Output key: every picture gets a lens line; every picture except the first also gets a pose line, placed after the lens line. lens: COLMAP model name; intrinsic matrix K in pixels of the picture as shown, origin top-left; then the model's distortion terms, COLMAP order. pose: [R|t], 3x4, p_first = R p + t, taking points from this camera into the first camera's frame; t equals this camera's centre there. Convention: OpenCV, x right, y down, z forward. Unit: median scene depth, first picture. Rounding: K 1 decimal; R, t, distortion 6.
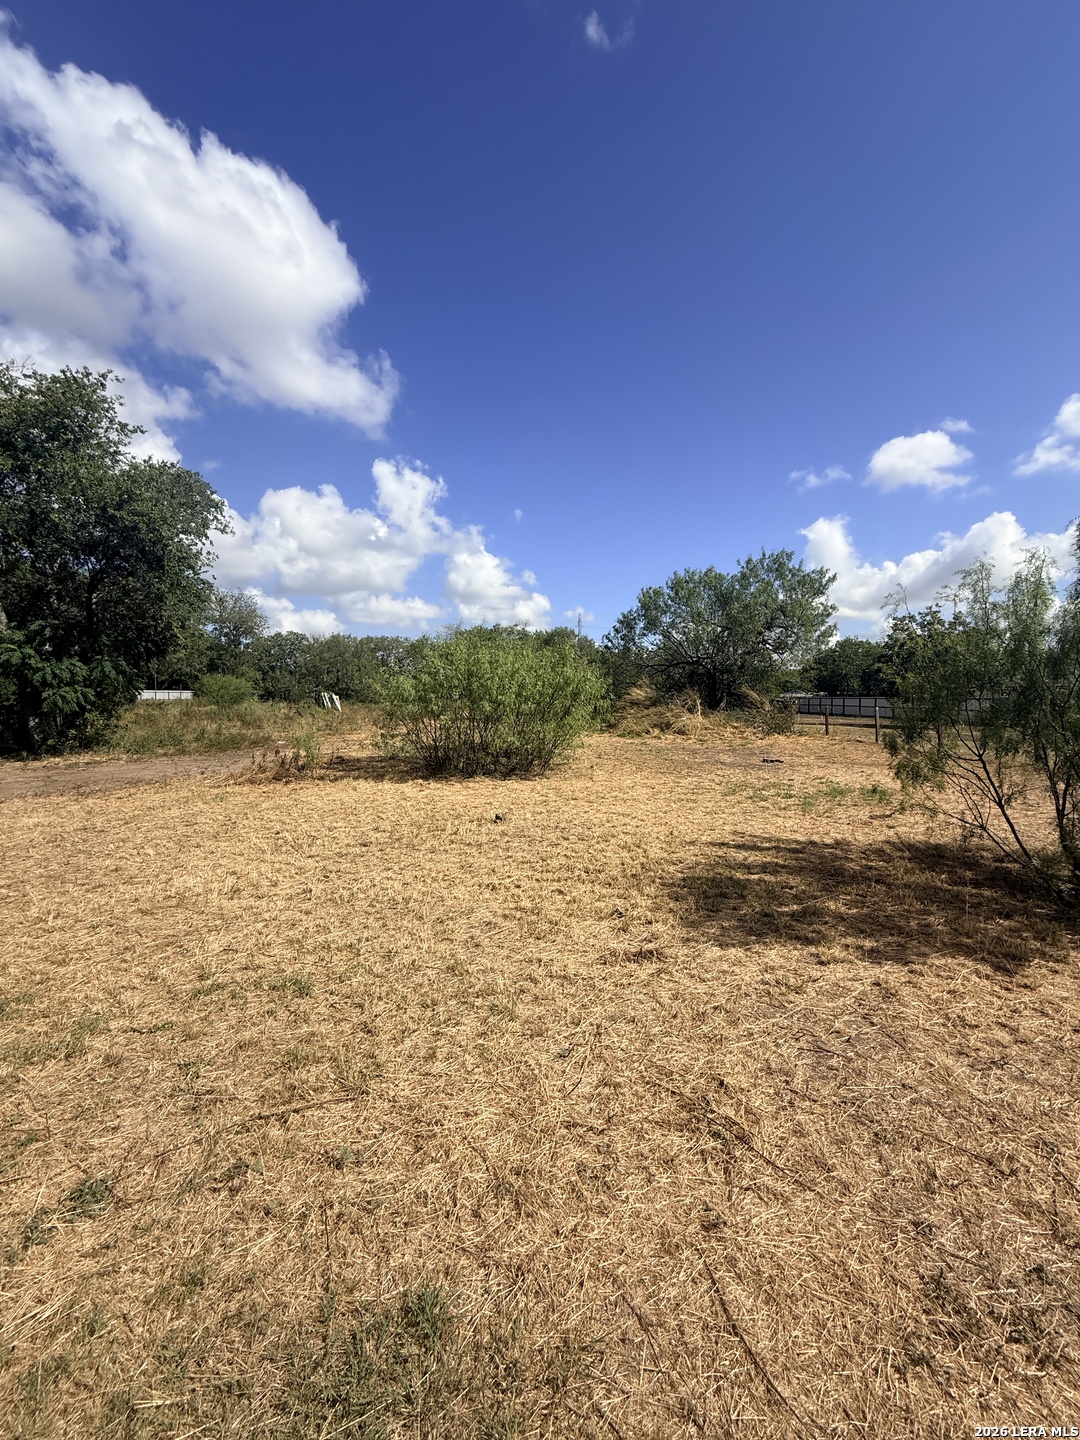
lens RADIAL K [[570.5, 0, 540.8], [0, 570.5, 713.2], [0, 0, 1]] dist [-0.000846, -0.000141]
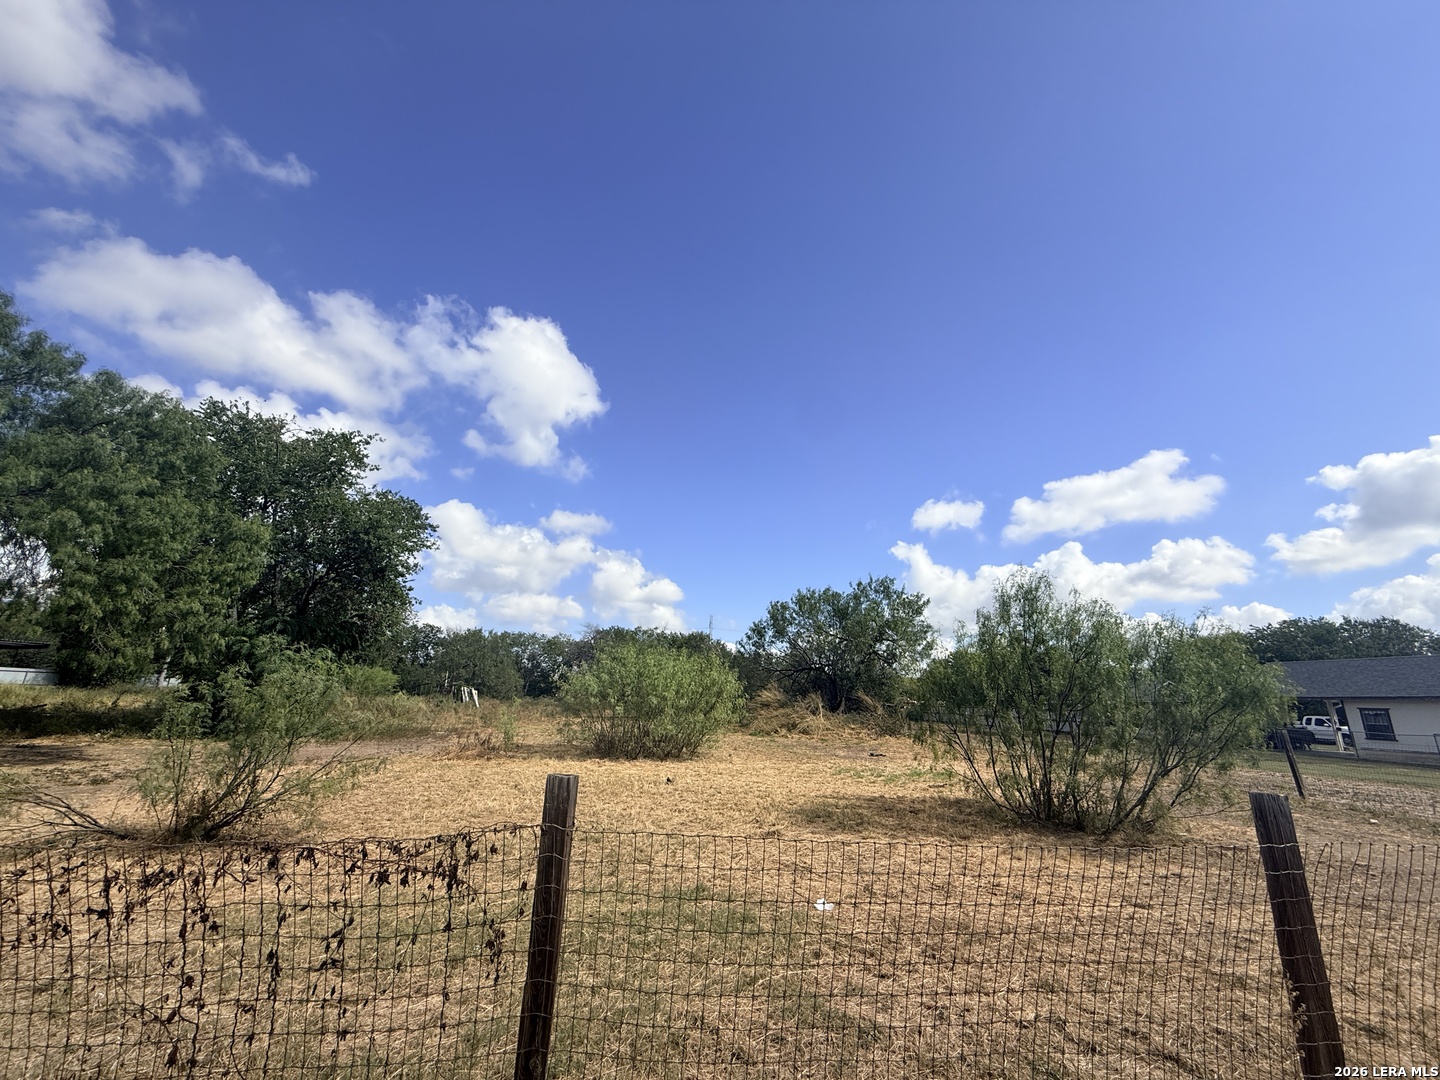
lens RADIAL K [[570.5, 0, 714.8], [0, 570.5, 542.6], [0, 0, 1]] dist [-0.000846, -0.000141]
pose [[0.996479, 0.047145, 0.069328, -0.024353], [-0.024784, 0.955606, -0.293603, 0.009038], [-0.080092, 0.290852, 0.953410, -0.143503]]
